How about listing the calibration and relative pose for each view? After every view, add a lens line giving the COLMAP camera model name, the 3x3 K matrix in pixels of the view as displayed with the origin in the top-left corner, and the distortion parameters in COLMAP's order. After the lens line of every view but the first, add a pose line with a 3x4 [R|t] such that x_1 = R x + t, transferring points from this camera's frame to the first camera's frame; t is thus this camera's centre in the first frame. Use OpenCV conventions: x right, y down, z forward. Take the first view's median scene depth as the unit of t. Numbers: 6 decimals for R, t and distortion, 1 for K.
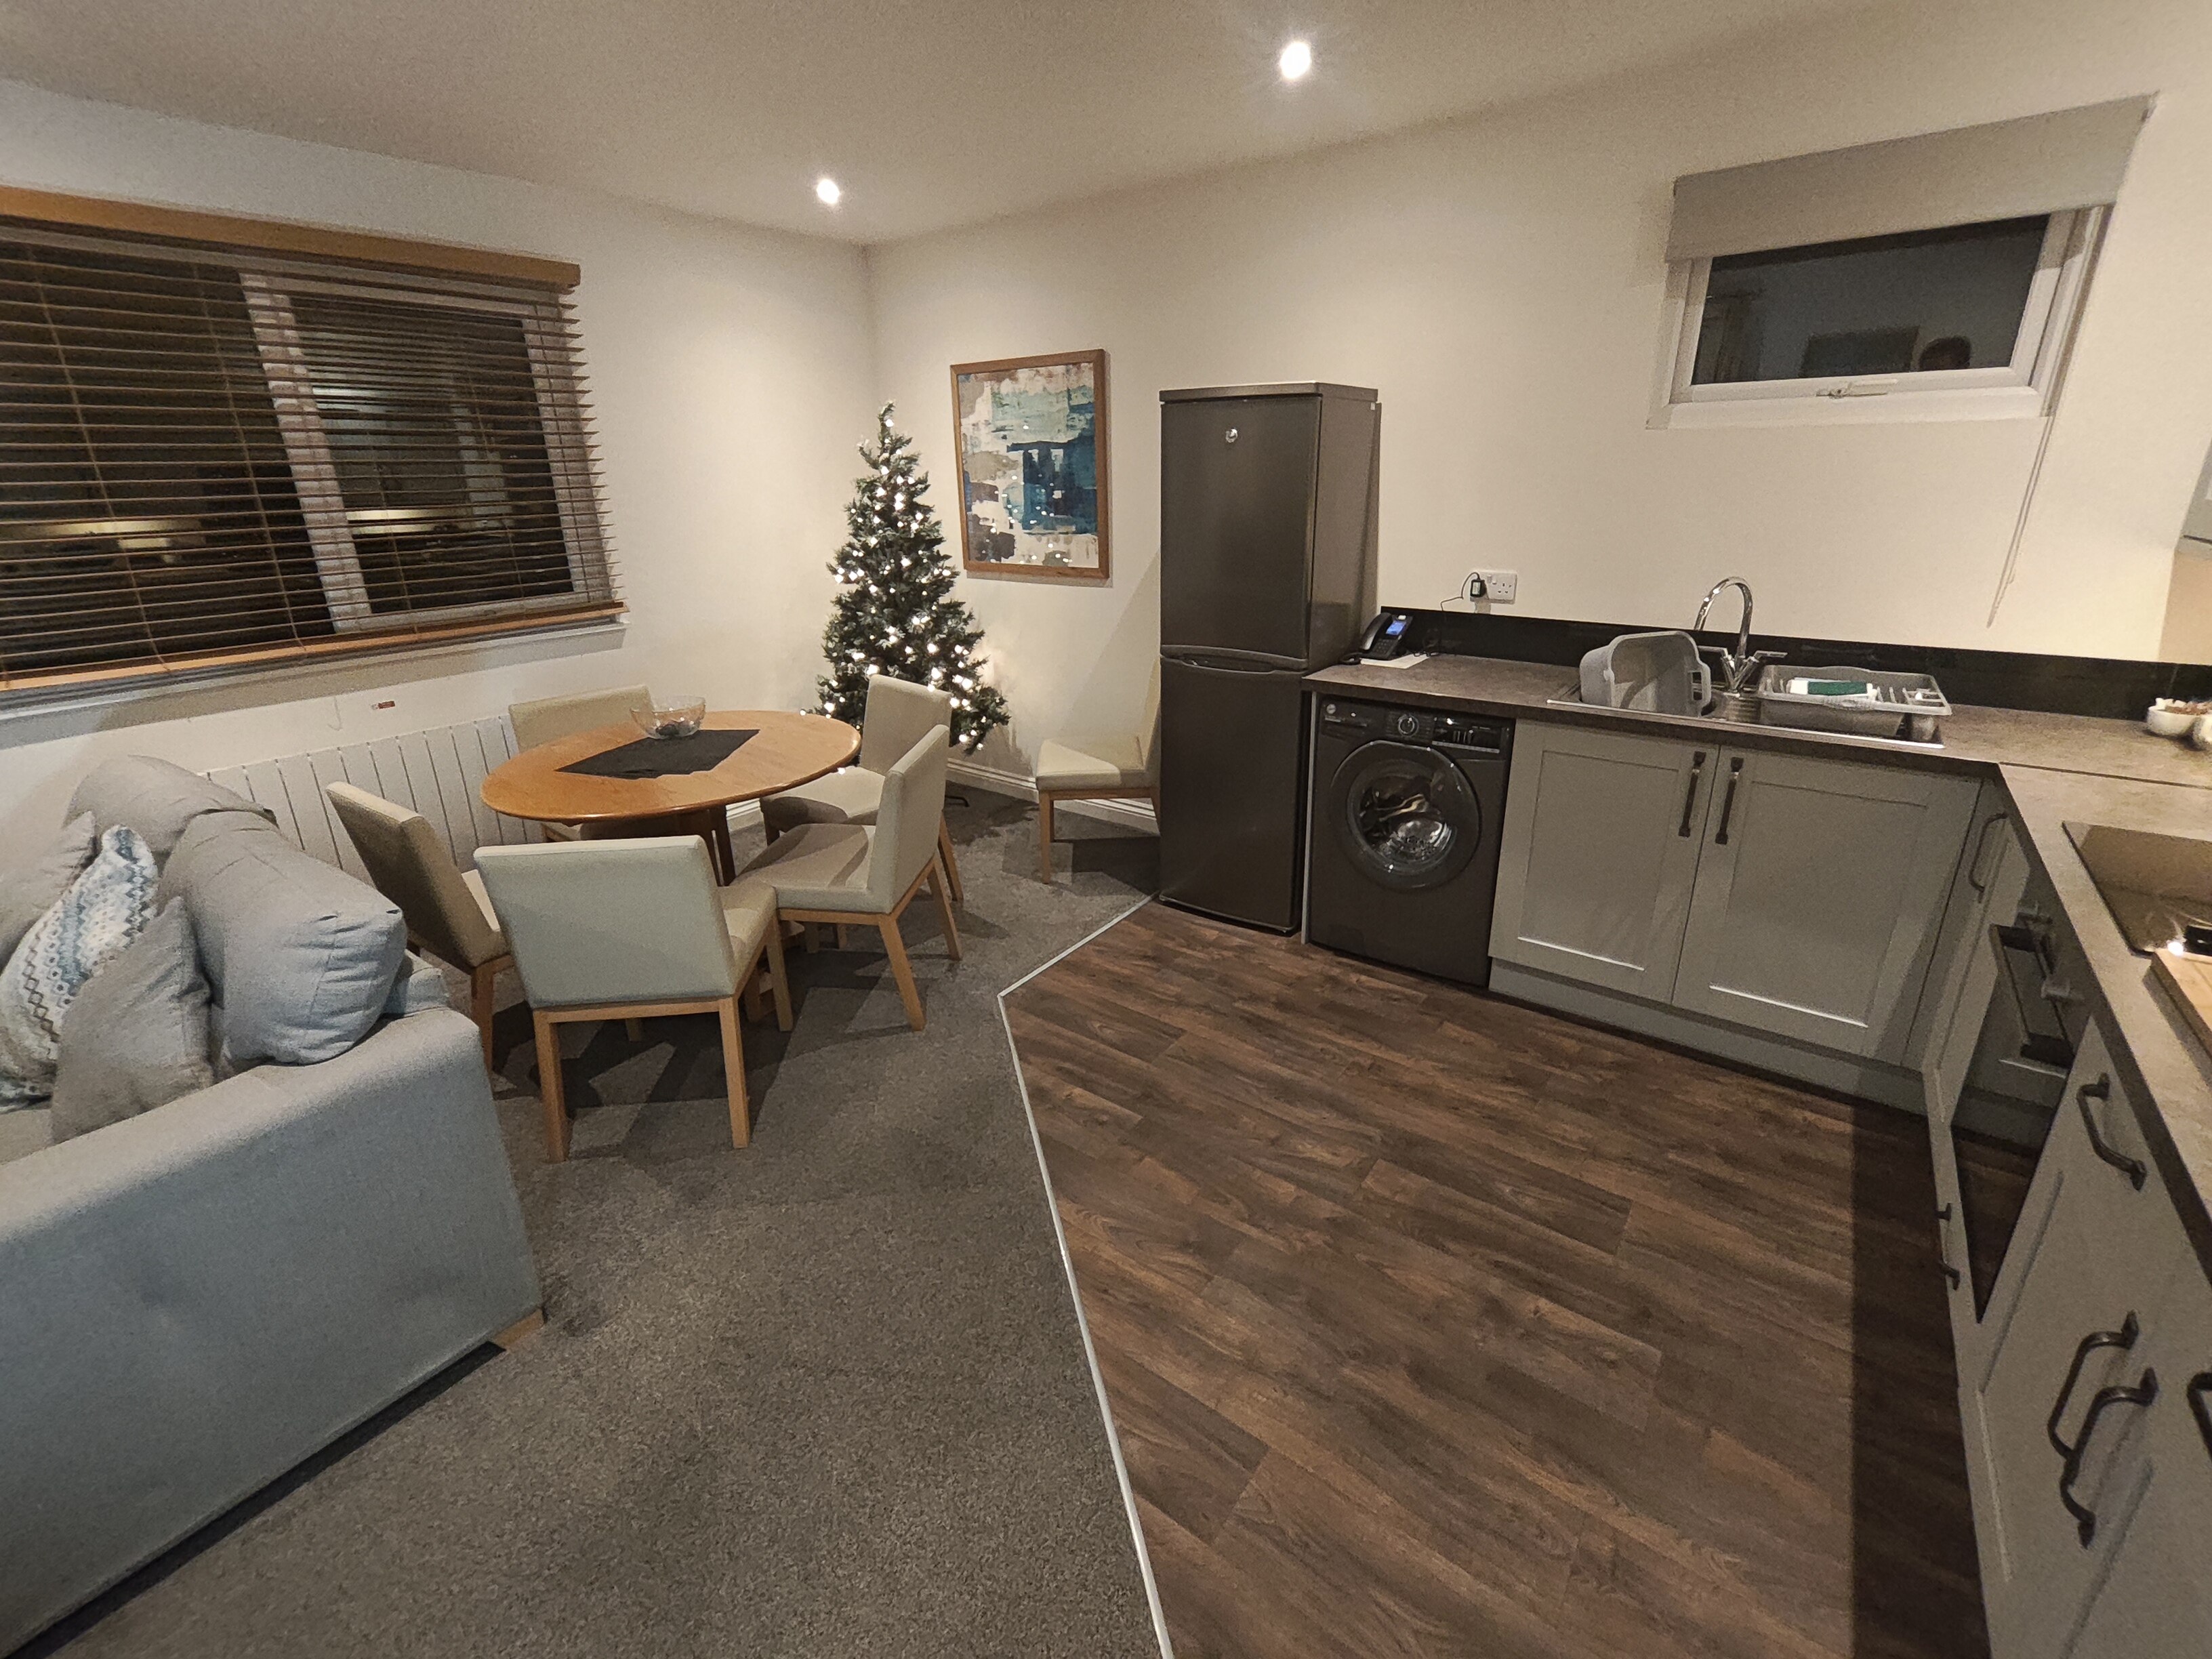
lens RADIAL K [[955.3, 0, 1135.4], [0, 955.3, 781.9], [0, 0, 1]] dist [-0.003244, 0.003965]
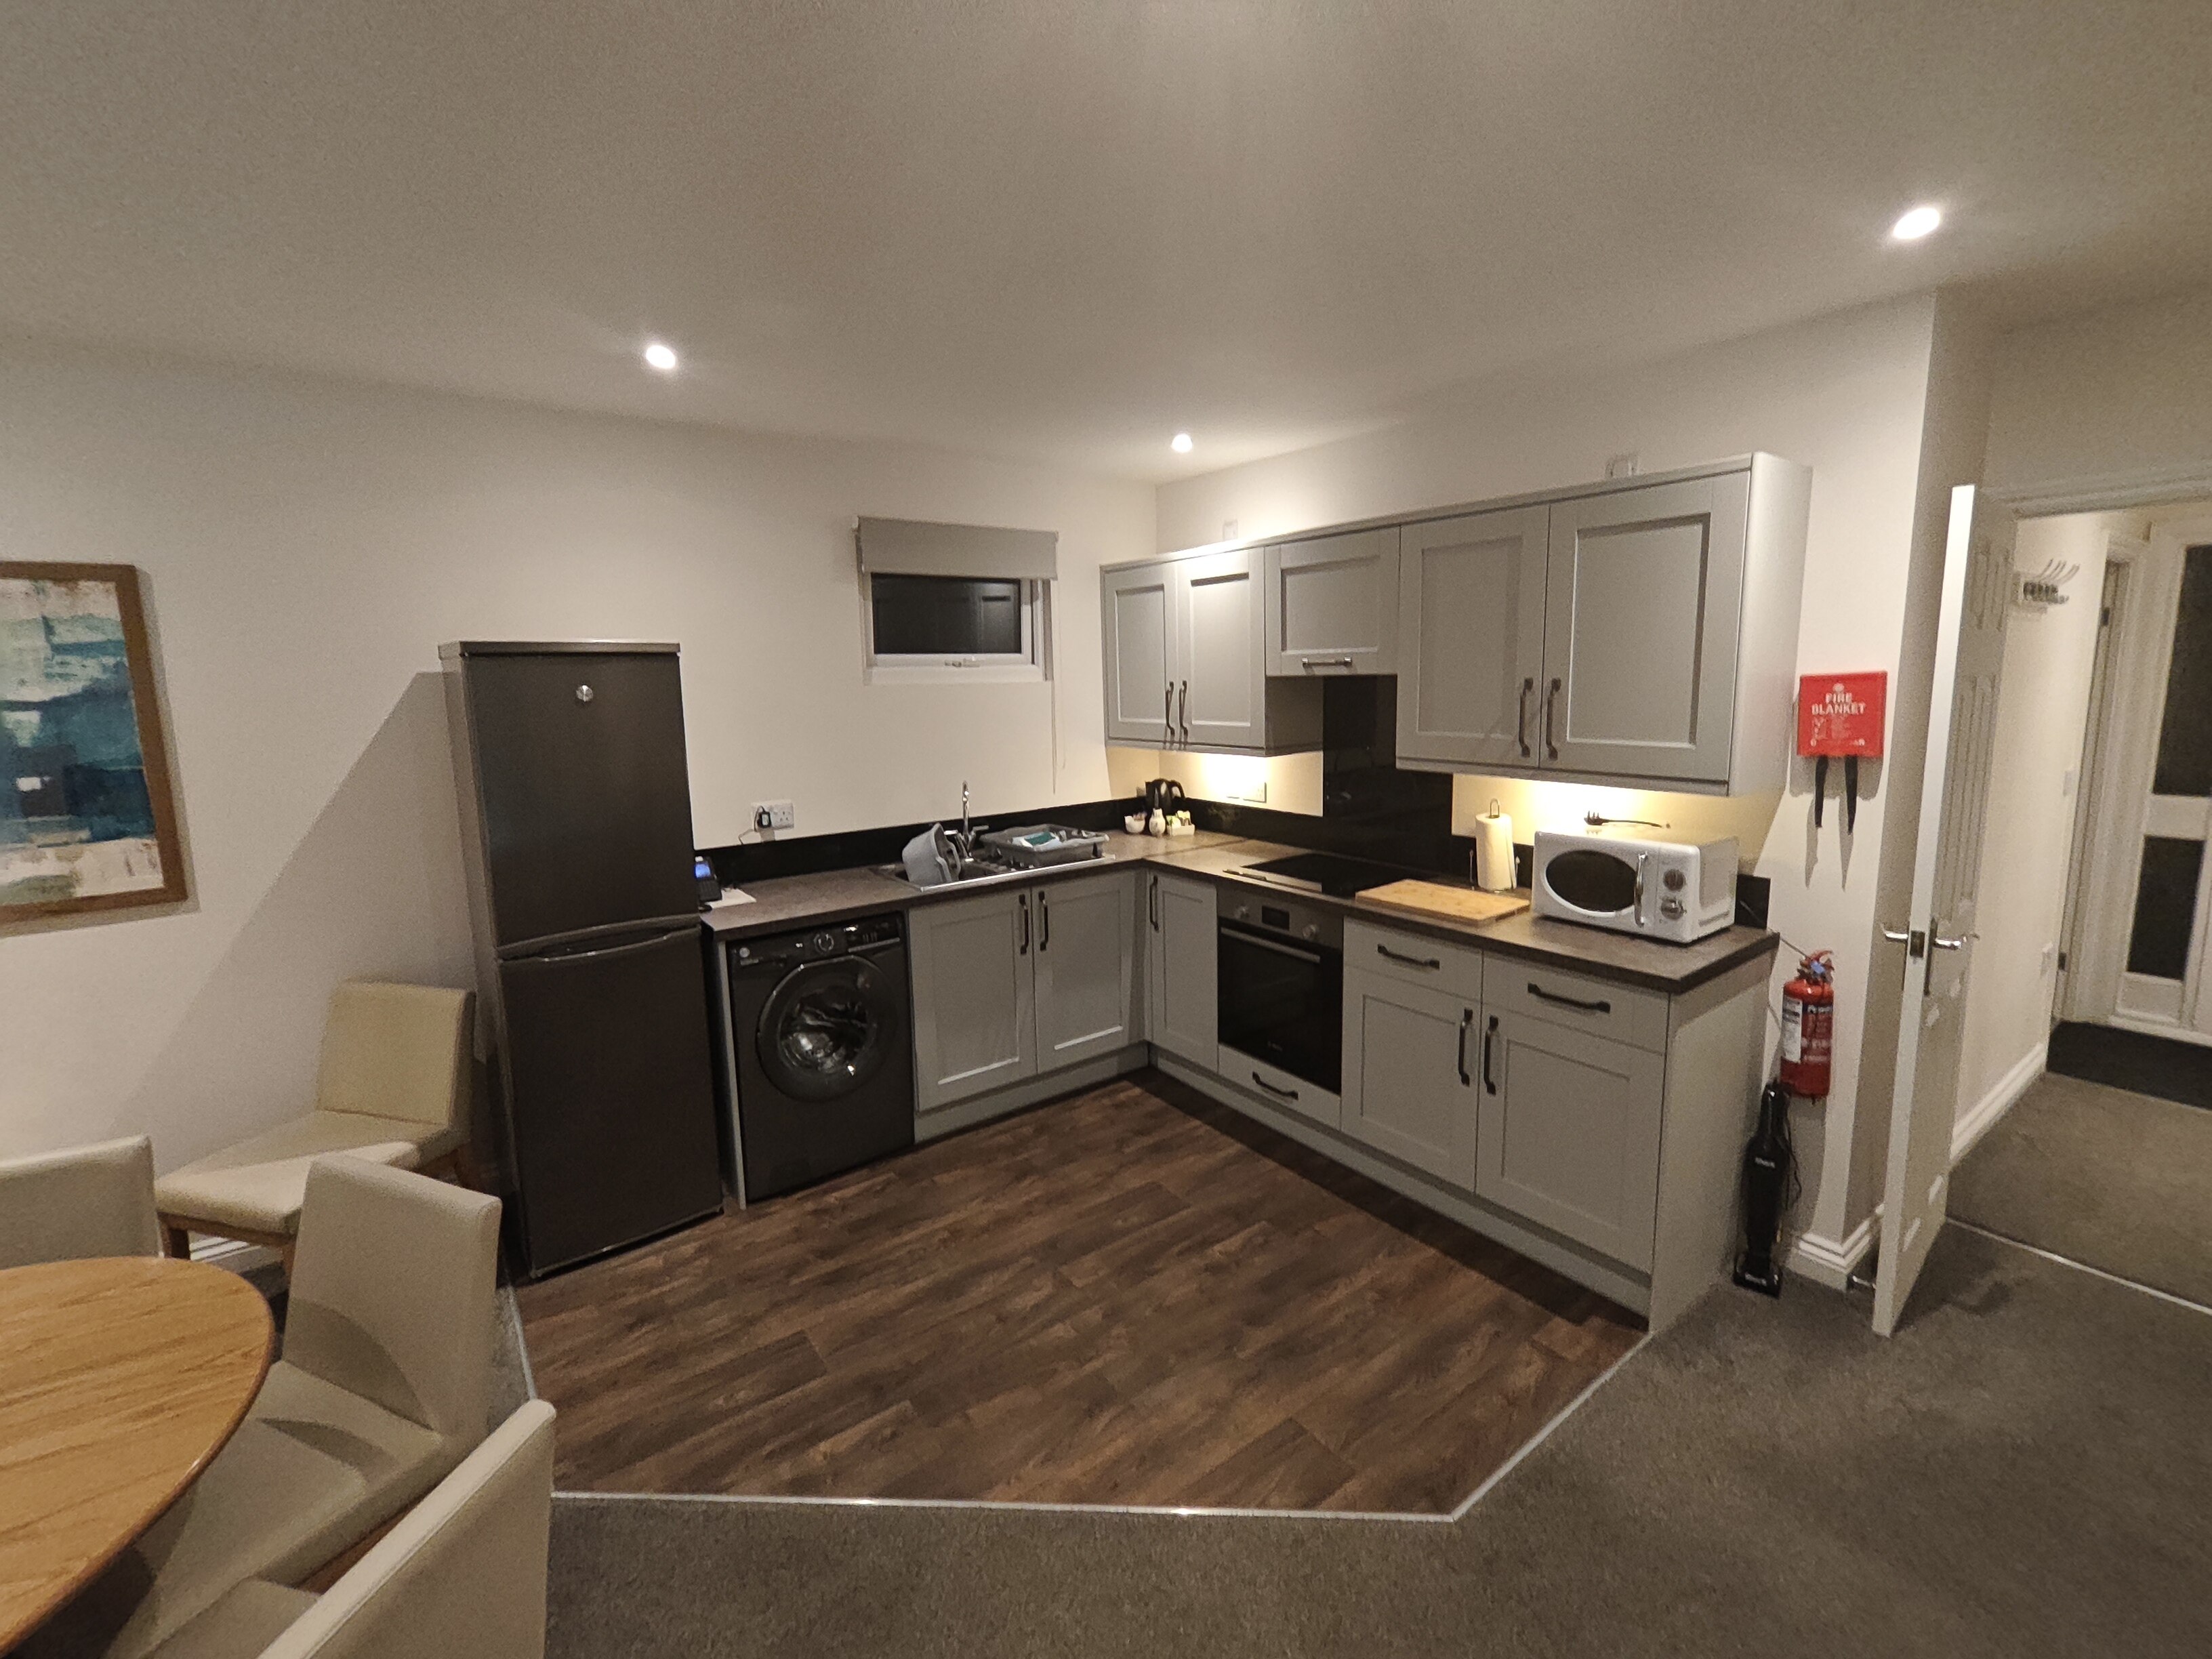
lens RADIAL K [[955.3, 0, 1084.4], [0, 955.3, 802.8], [0, 0, 1]] dist [-0.003244, 0.003965]
pose [[0.310238, -0.122665, 0.942712, -0.619310], [0.314506, 0.949045, 0.019988, -0.136054], [-0.897128, 0.290287, 0.333008, 0.311215]]
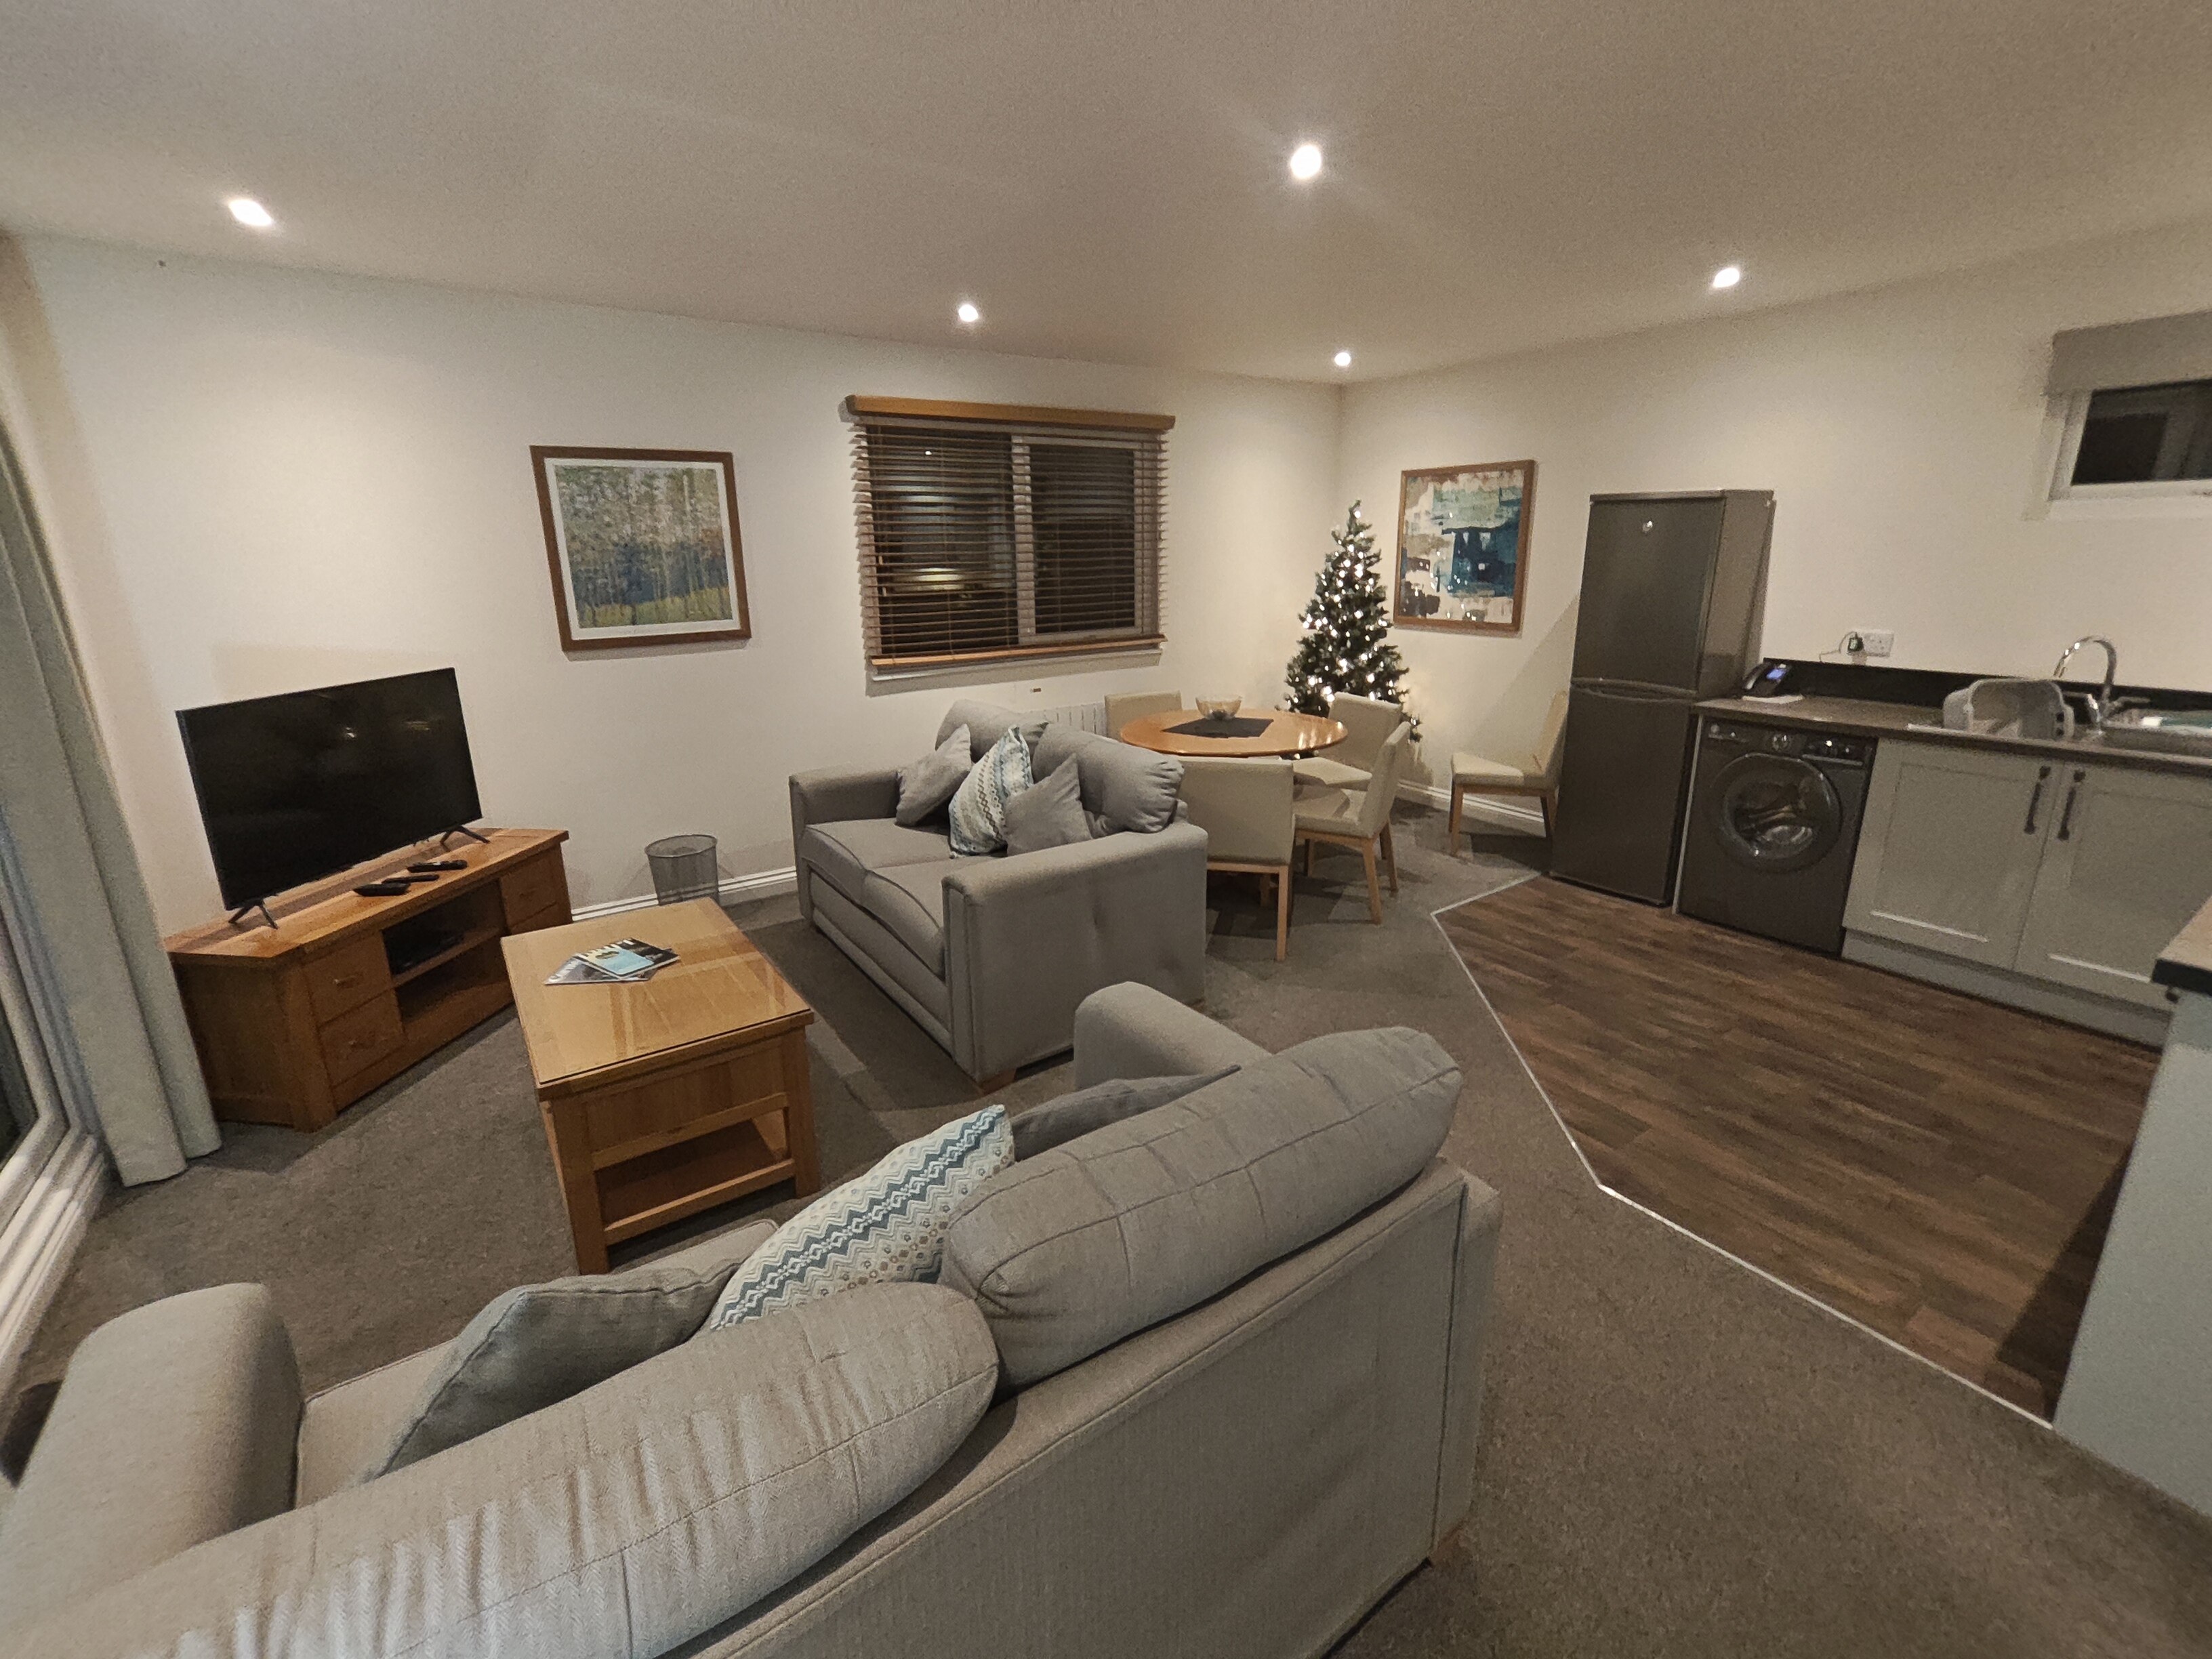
lens RADIAL K [[955.3, 0, 1119.8], [0, 955.3, 783.0], [0, 0, 1]] dist [-0.003244, 0.003965]
pose [[0.941645, 0.085591, -0.325543, -0.137446], [-0.108133, 0.992788, -0.051758, 0.160051], [0.318766, 0.083939, 0.944109, -0.515063]]
